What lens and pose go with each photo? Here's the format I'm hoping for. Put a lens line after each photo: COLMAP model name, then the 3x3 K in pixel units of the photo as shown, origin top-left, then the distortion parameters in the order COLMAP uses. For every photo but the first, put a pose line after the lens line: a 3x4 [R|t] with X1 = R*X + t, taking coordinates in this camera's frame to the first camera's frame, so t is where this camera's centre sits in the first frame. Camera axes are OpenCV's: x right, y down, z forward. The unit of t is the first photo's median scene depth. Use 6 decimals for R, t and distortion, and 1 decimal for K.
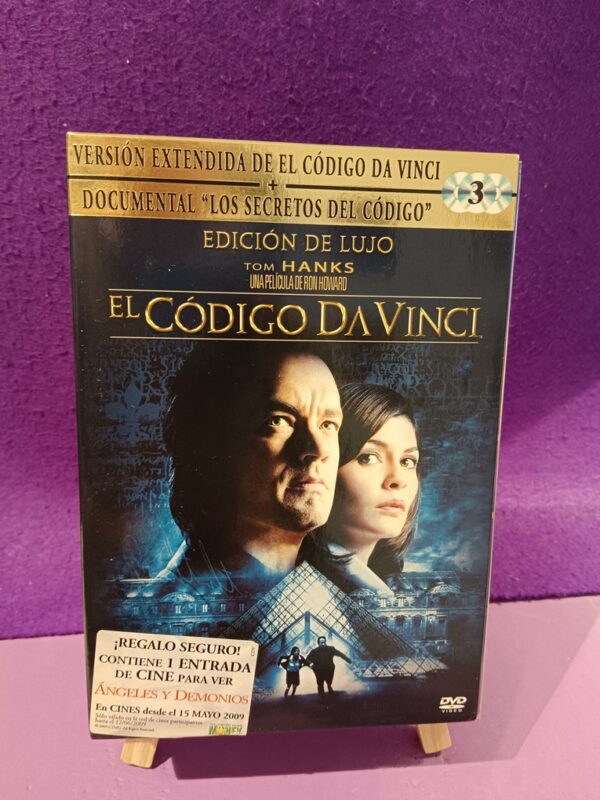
lens RADIAL K [[595.1, 0, 299.8], [0, 595.1, 403.1], [0, 0, 1]] dist [0.042093, -0.131012]
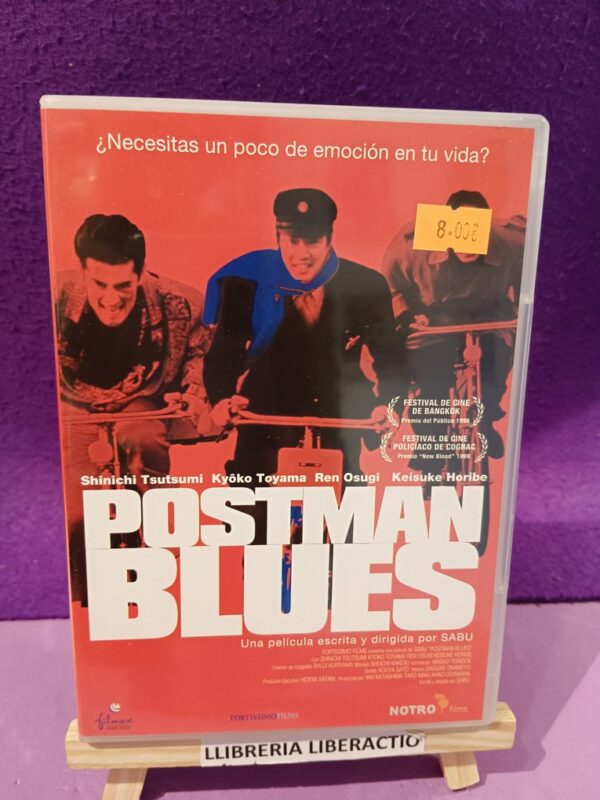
lens RADIAL K [[607.8, 0, 301.5], [0, 607.8, 399.4], [0, 0, 1]] dist [0.007017, -0.080155]
pose [[0.998122, 0.026547, -0.055206, 0.020910], [-0.025112, 0.999333, 0.026522, 0.010328], [0.055873, -0.025086, 0.998123, 0.082963]]
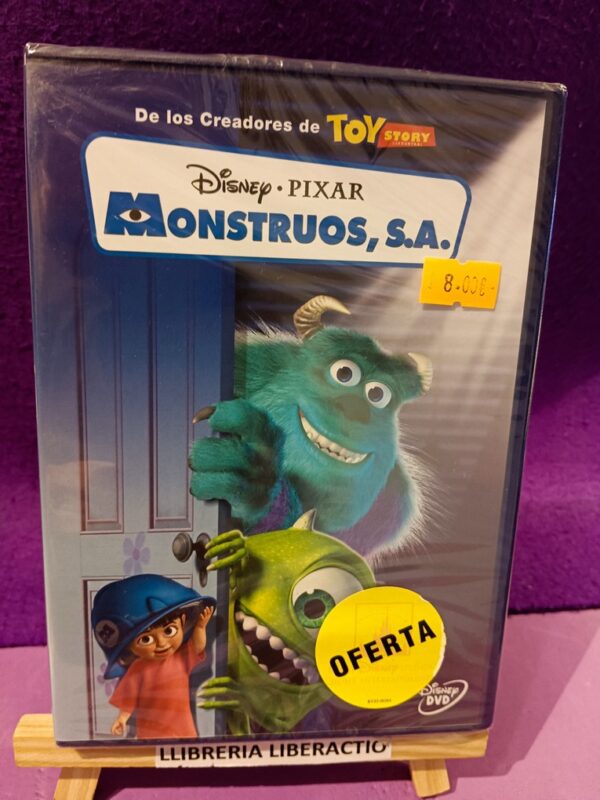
lens RADIAL K [[611.2, 0, 297.6], [0, 611.2, 397.3], [0, 0, 1]] dist [0.045115, -0.133669]
pose [[0.999827, 0.016758, 0.008129, 0.019342], [-0.017063, 0.999093, 0.039022, -0.012270], [-0.007468, -0.039154, 0.999205, 0.157387]]
